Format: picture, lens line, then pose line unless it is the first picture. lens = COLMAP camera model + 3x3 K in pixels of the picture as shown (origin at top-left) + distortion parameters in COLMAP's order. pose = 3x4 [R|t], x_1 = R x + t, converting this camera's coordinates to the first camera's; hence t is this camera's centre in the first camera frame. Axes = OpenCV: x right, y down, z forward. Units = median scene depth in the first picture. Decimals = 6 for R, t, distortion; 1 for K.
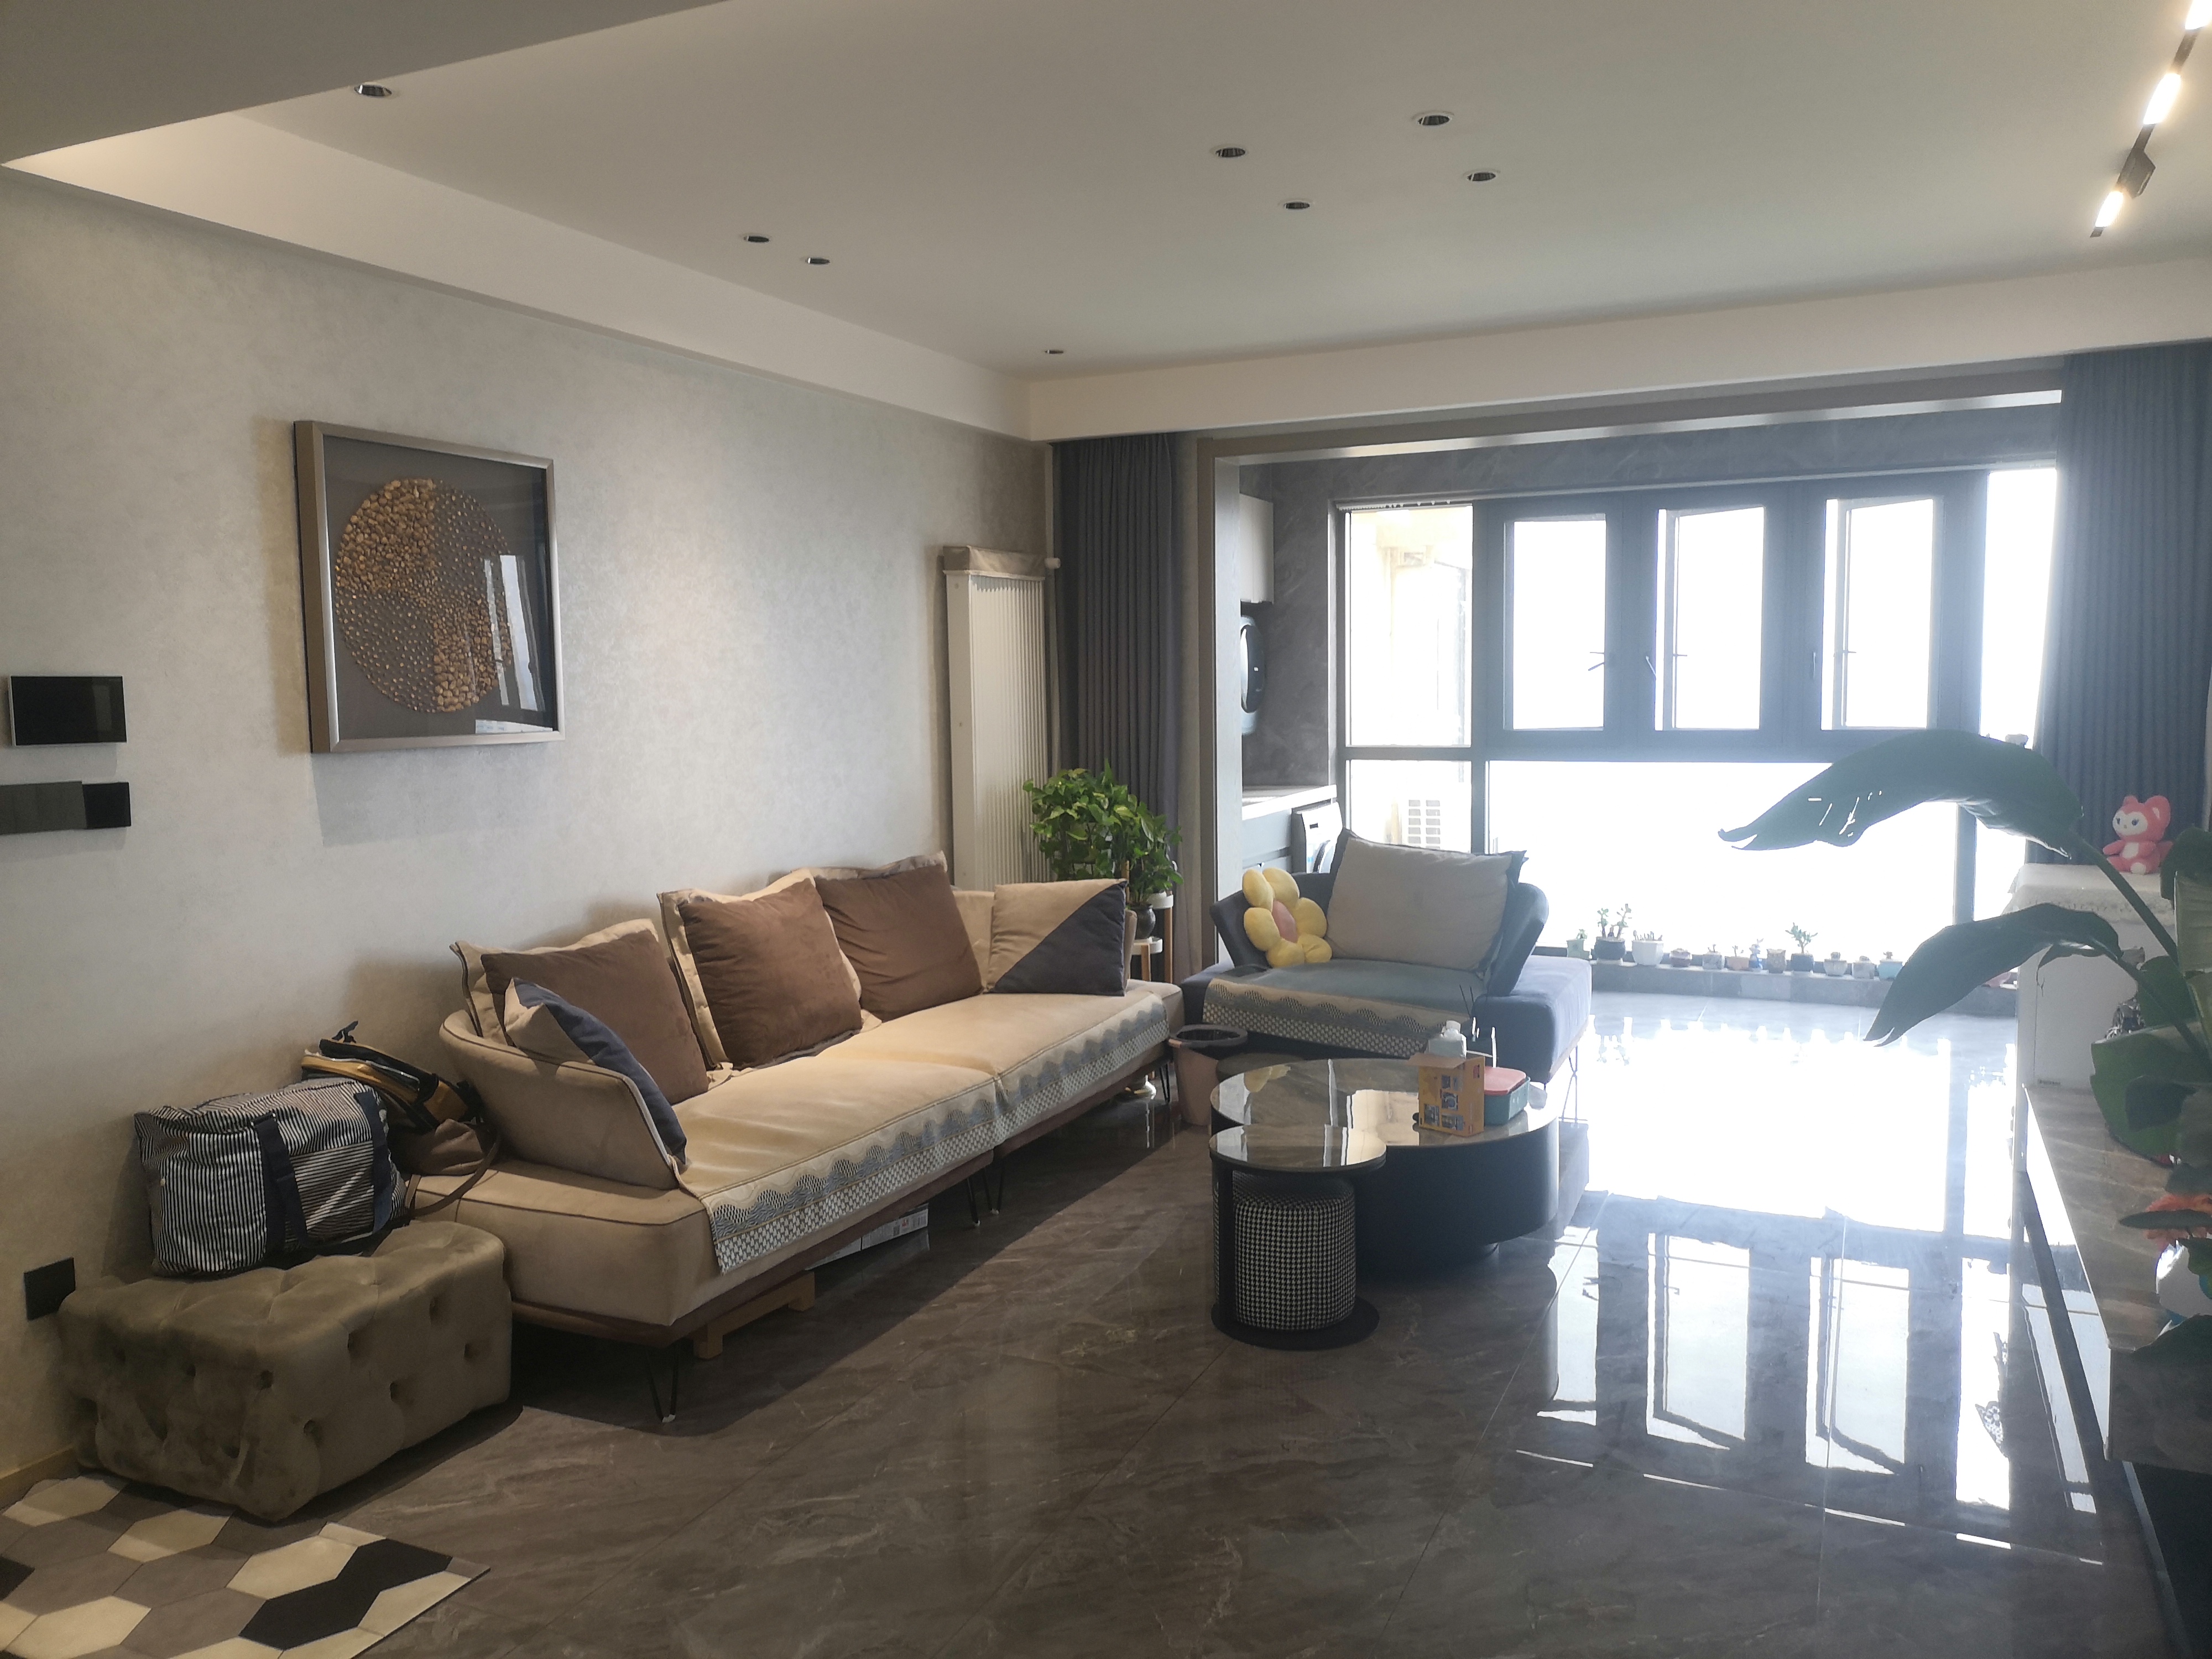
lens RADIAL K [[1647.0, 0, 1106.0], [0, 1647.0, 829.5], [0, 0, 1]] dist [0.009998, 0.003144]
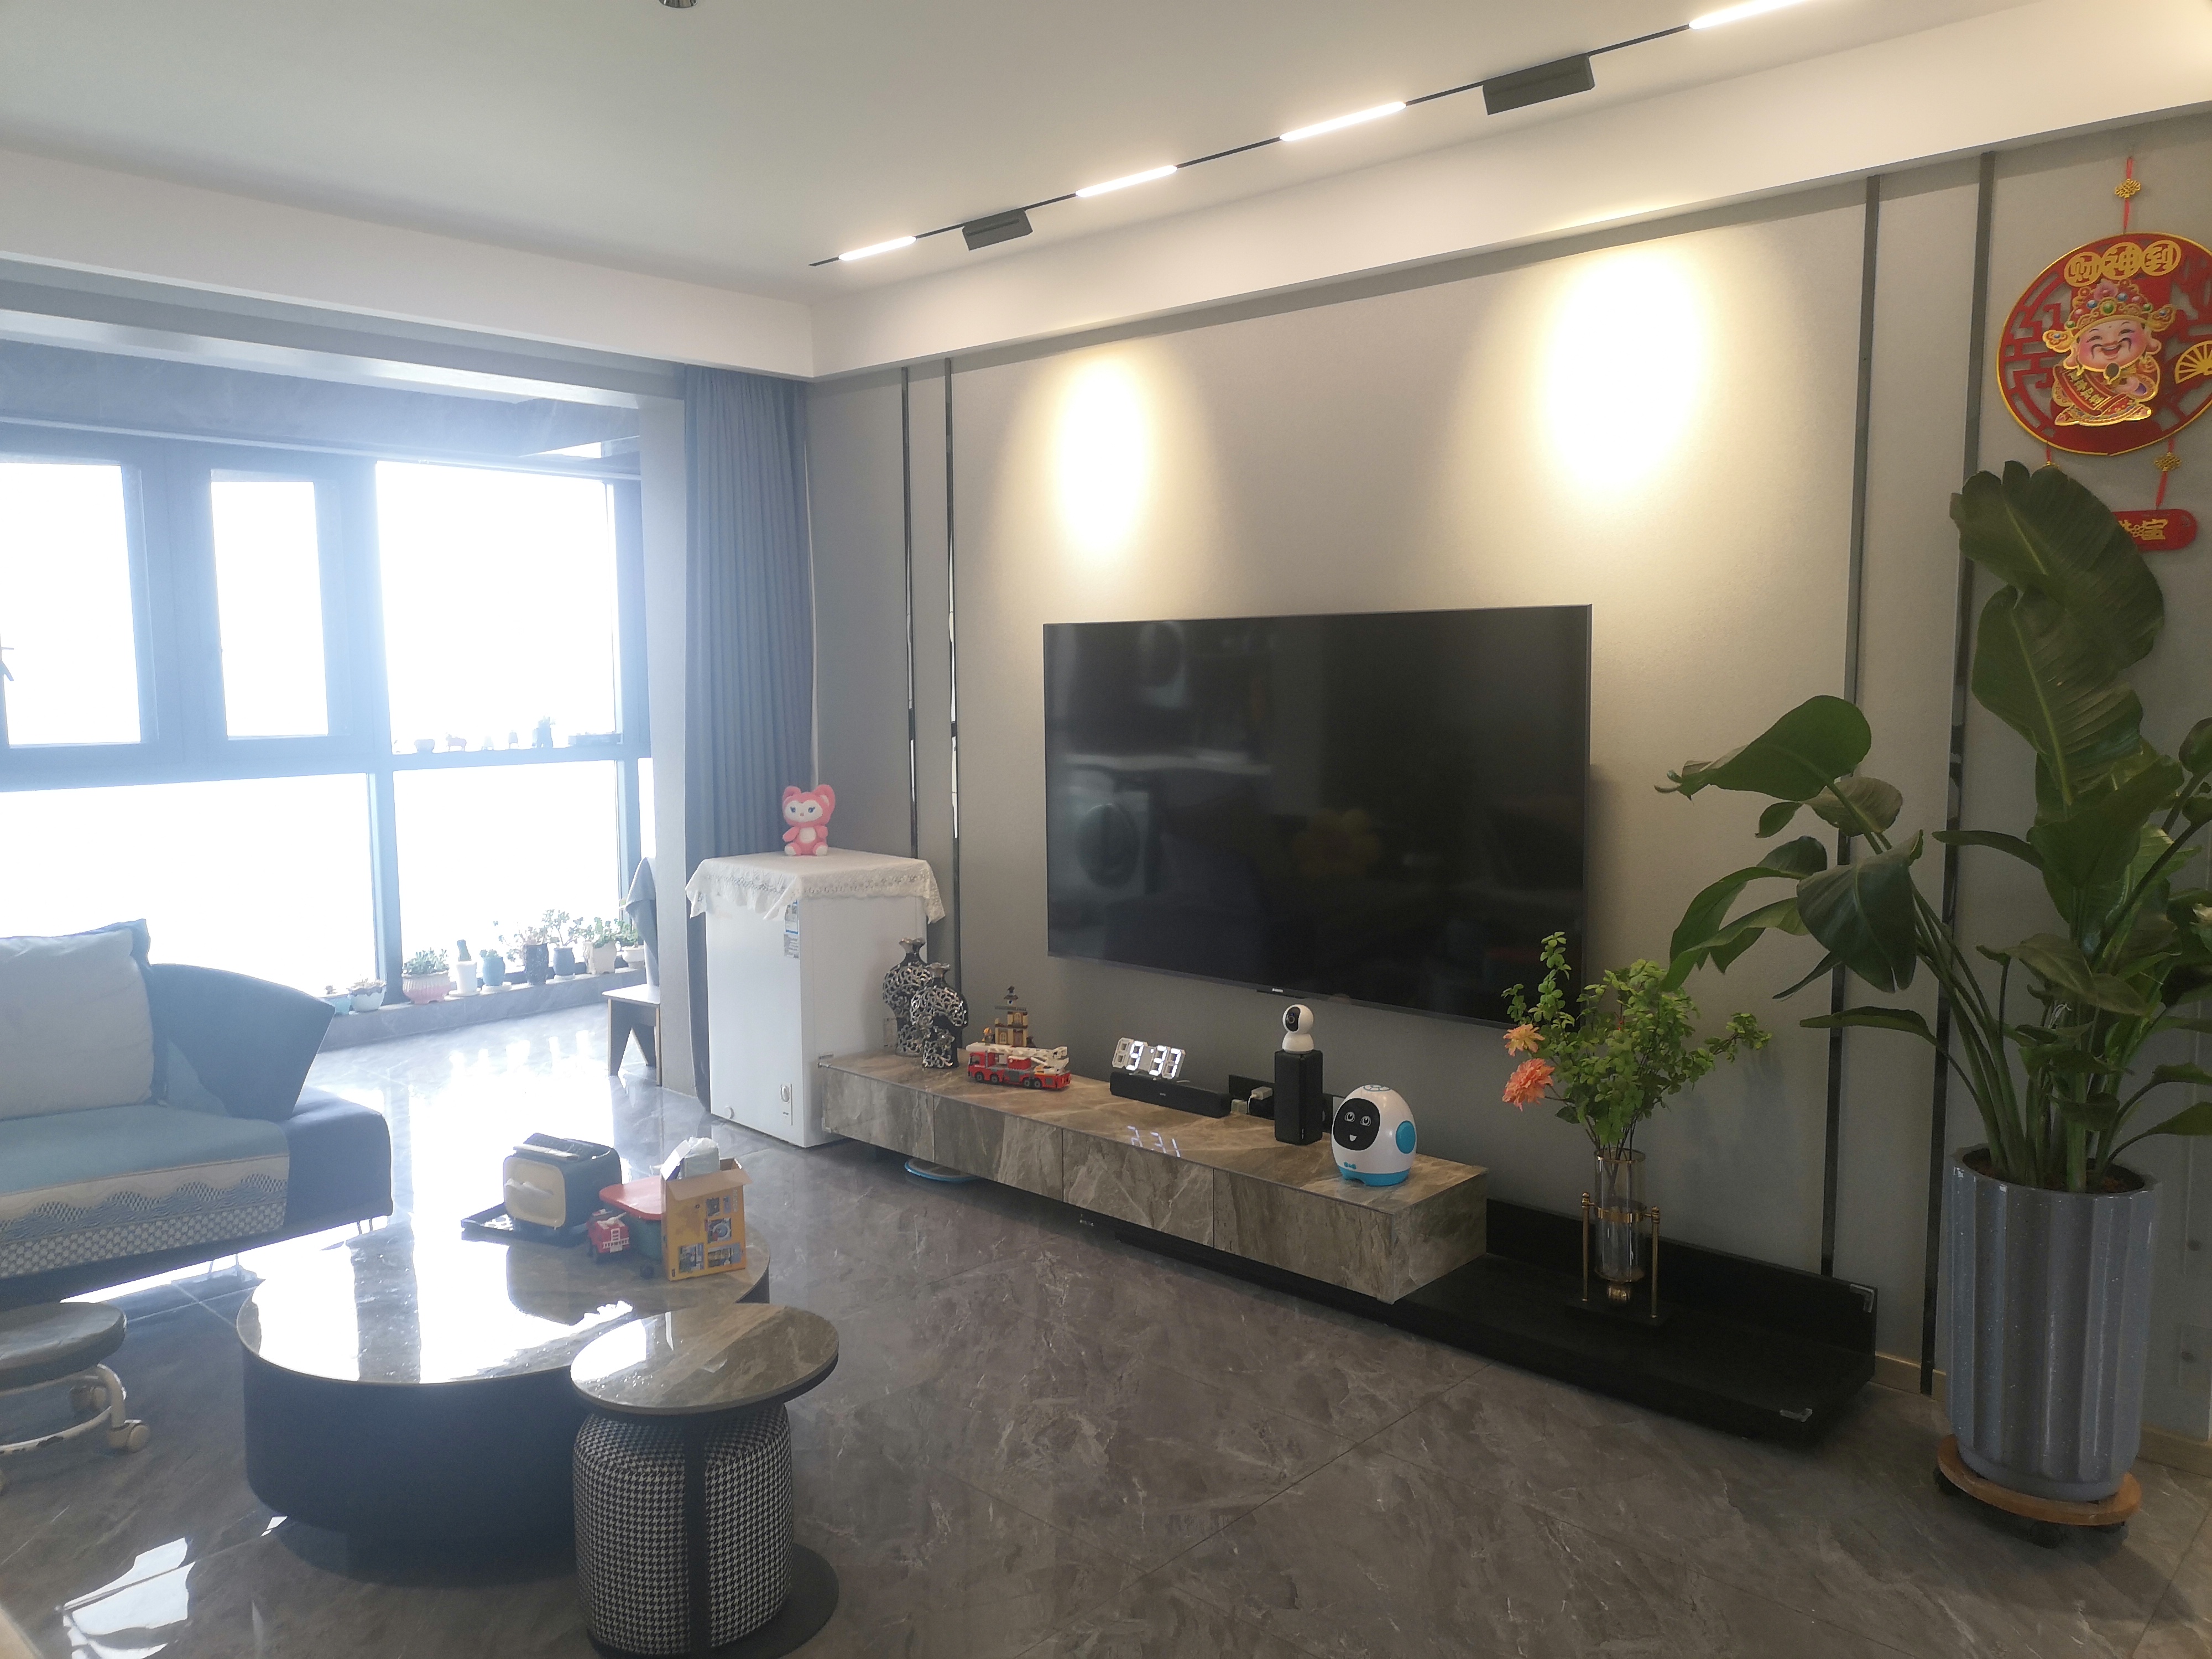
lens RADIAL K [[1647.0, 0, 1106.0], [0, 1647.0, 829.5], [0, 0, 1]] dist [0.009998, 0.003144]
pose [[0.290224, -0.078475, 0.953736, -0.327506], [0.086728, 0.994687, 0.055454, -0.031421], [-0.953021, 0.066621, 0.295488, 0.445965]]
